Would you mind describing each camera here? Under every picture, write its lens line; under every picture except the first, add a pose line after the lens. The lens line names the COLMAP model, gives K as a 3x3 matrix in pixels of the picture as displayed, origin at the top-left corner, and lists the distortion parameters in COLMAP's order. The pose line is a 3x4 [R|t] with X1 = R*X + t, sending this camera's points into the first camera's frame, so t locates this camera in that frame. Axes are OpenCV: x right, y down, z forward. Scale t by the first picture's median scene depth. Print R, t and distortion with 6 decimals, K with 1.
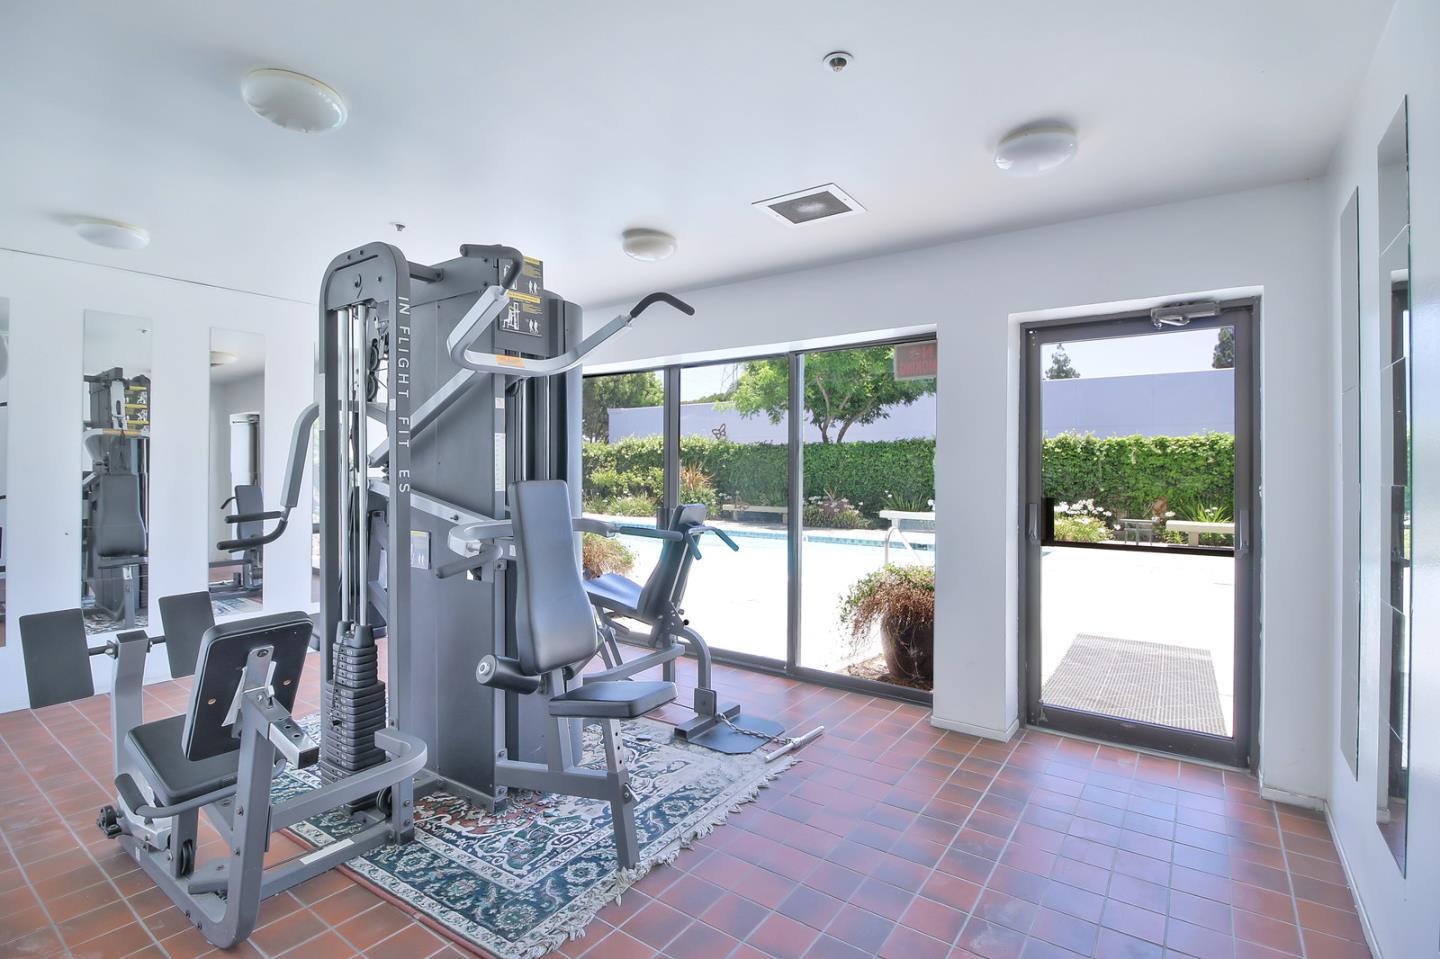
lens RADIAL K [[669.6, 0, 719.0], [0, 669.6, 466.7], [0, 0, 1]] dist [0.002579, -0.010790]
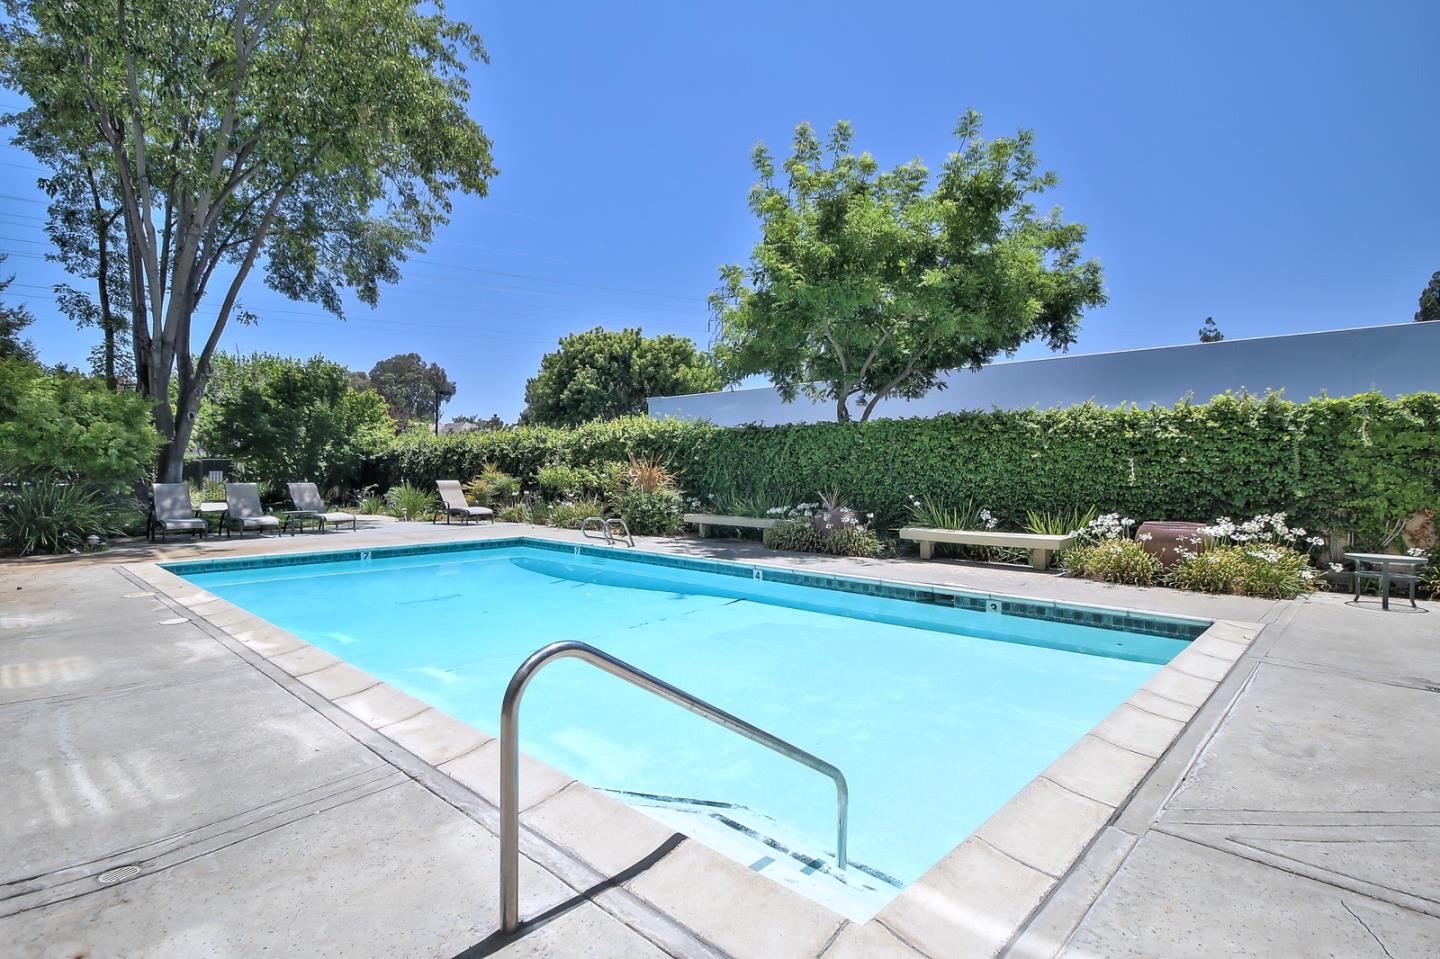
lens RADIAL K [[711.5, 0, 718.2], [0, 711.5, 466.8], [0, 0, 1]] dist [0.003437, -0.014262]
pose [[0.990976, -0.002384, -0.134020, 0.170789], [0.002465, 0.999997, 0.000442, 0.009648], [0.134019, -0.000768, 0.990978, 0.345676]]
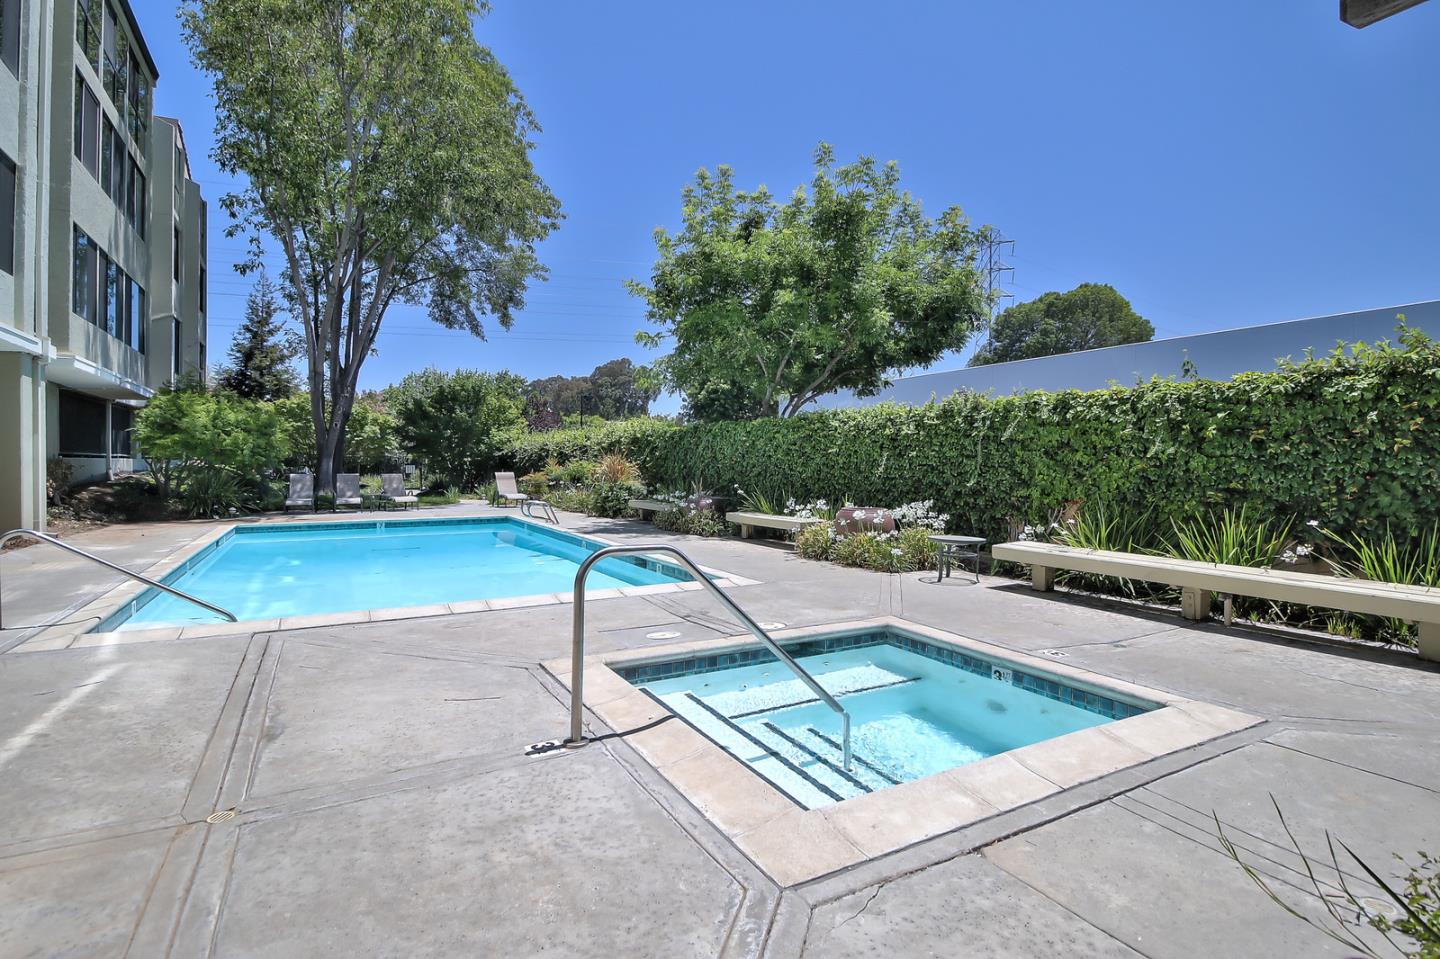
lens RADIAL K [[711.5, 0, 718.2], [0, 711.5, 466.8], [0, 0, 1]] dist [0.003437, -0.014262]
pose [[0.903208, -0.001832, -0.429199, 0.592965], [0.006002, 0.999947, 0.008362, 0.010594], [0.429161, -0.010128, 0.903171, 0.306600]]
